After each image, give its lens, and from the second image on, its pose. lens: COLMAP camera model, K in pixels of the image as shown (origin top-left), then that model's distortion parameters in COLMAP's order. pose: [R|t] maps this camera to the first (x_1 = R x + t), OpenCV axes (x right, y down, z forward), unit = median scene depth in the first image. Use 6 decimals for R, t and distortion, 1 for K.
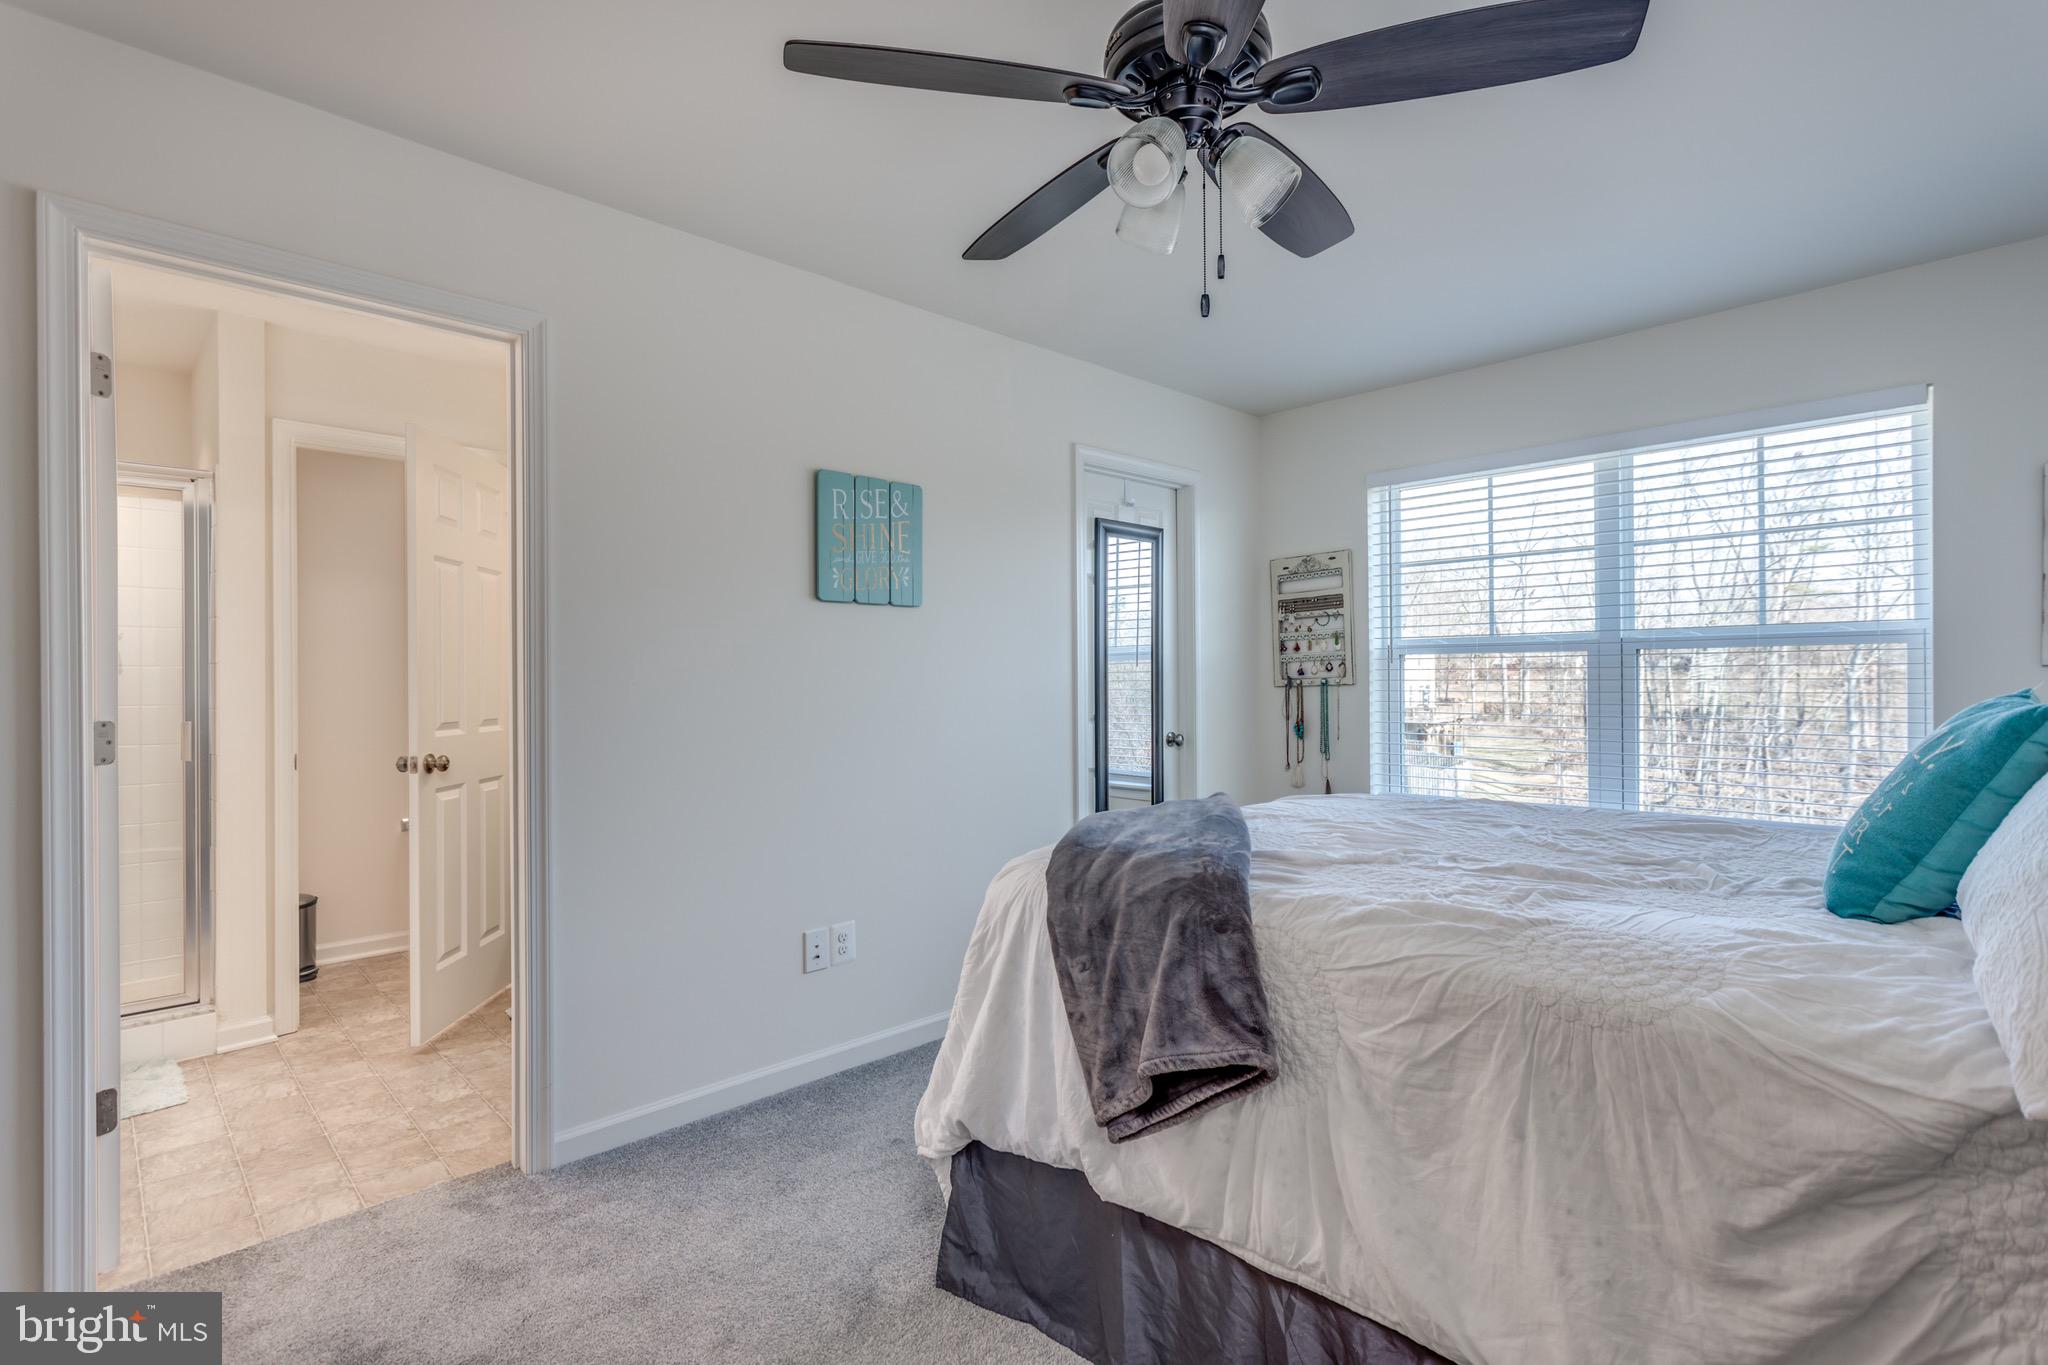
lens RADIAL K [[969.6, 0, 1031.6], [0, 969.6, 674.6], [0, 0, 1]] dist [0.003631, 0.000165]
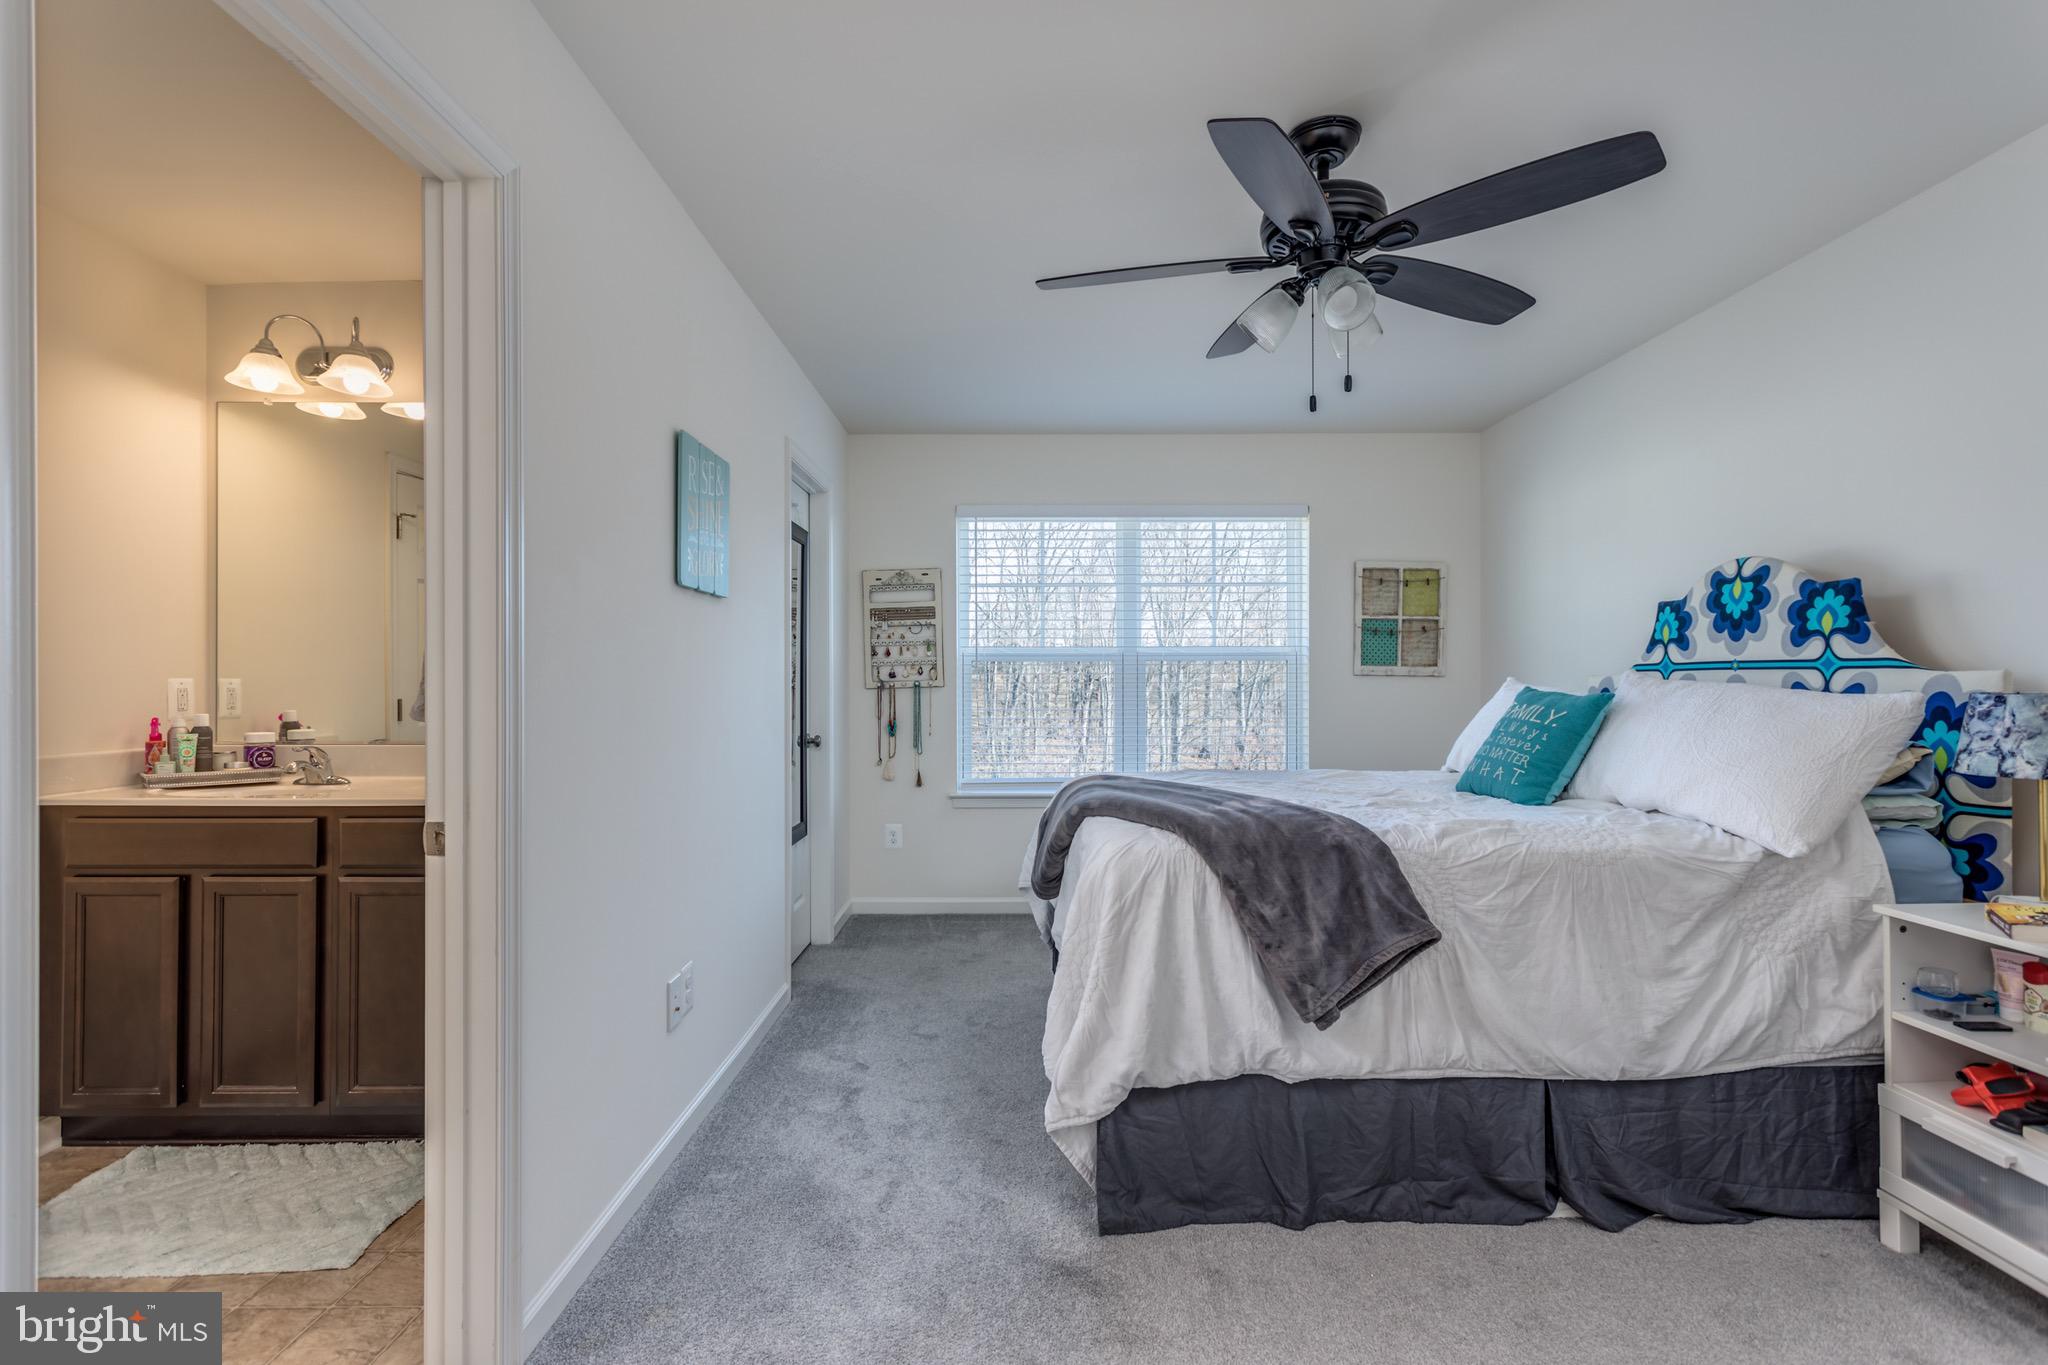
lens RADIAL K [[969.6, 0, 1031.6], [0, 969.6, 674.6], [0, 0, 1]] dist [0.003631, 0.000165]
pose [[0.695034, 0.009151, 0.718919, -0.607268], [-0.005725, 0.999958, -0.007194, 0.005309], [-0.718954, 0.000884, 0.695057, 0.193326]]
